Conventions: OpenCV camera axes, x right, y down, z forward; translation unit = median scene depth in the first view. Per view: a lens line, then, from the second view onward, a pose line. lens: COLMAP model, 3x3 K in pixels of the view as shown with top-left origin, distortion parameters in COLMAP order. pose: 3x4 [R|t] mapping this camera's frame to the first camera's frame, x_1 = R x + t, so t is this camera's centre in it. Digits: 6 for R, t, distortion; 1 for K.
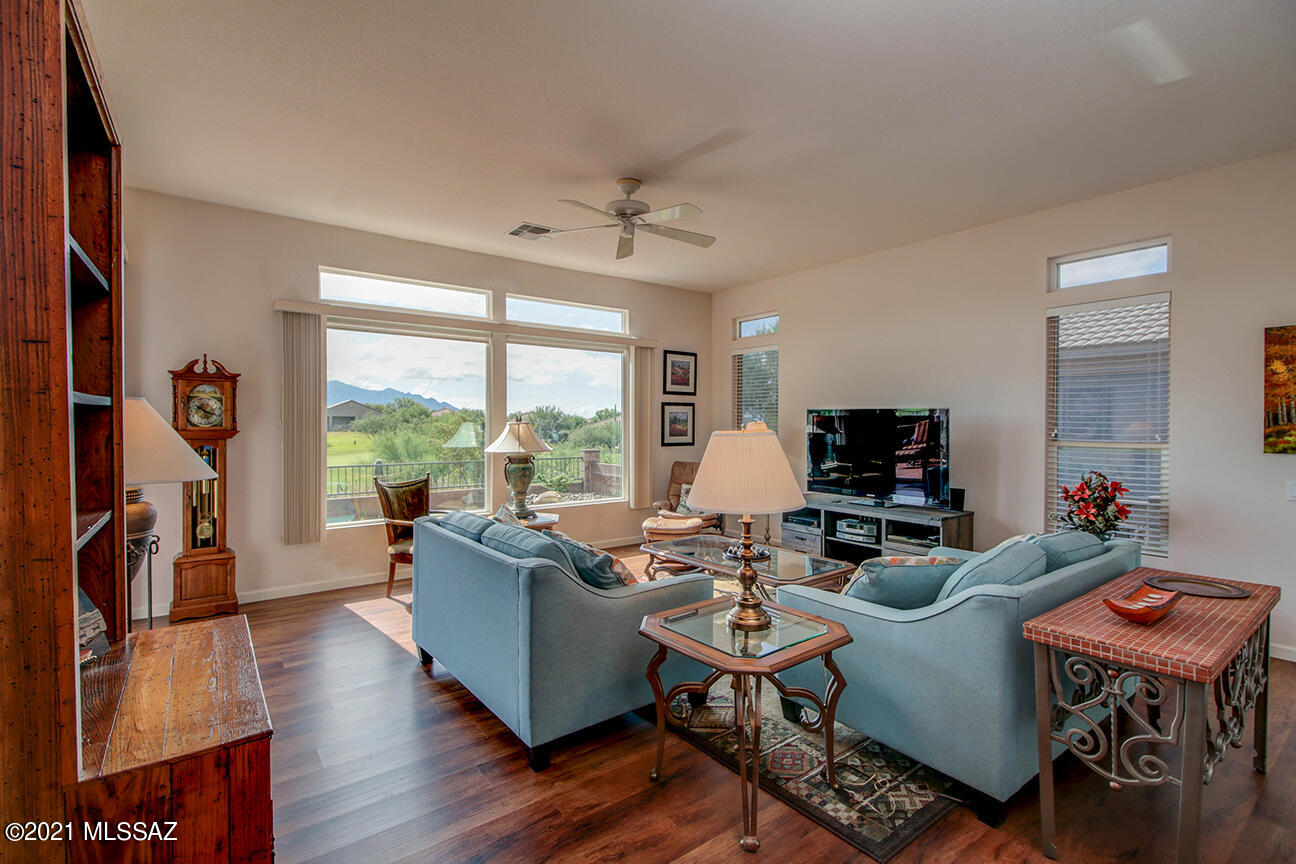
lens RADIAL K [[595.7, 0, 638.3], [0, 595.7, 427.5], [0, 0, 1]] dist [0.010041, -0.000566]
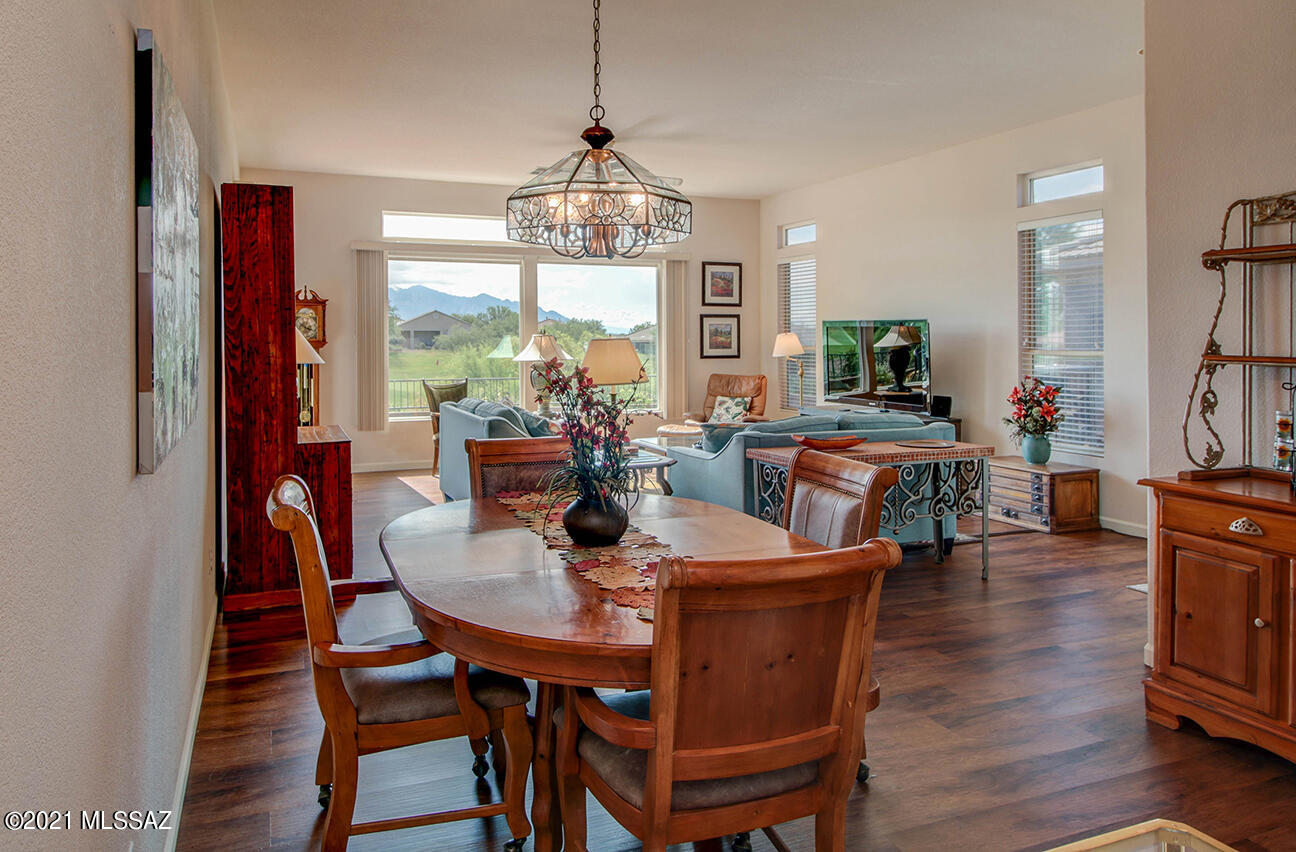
lens RADIAL K [[1004.8, 0, 681.7], [0, 1004.8, 346.1], [0, 0, 1]] dist [0.001431, 0.001940]
pose [[0.974073, -0.002363, -0.226224, 0.413606], [0.002266, 0.999997, -0.000690, 0.012434], [0.226224, 0.000159, 0.974075, -0.680765]]
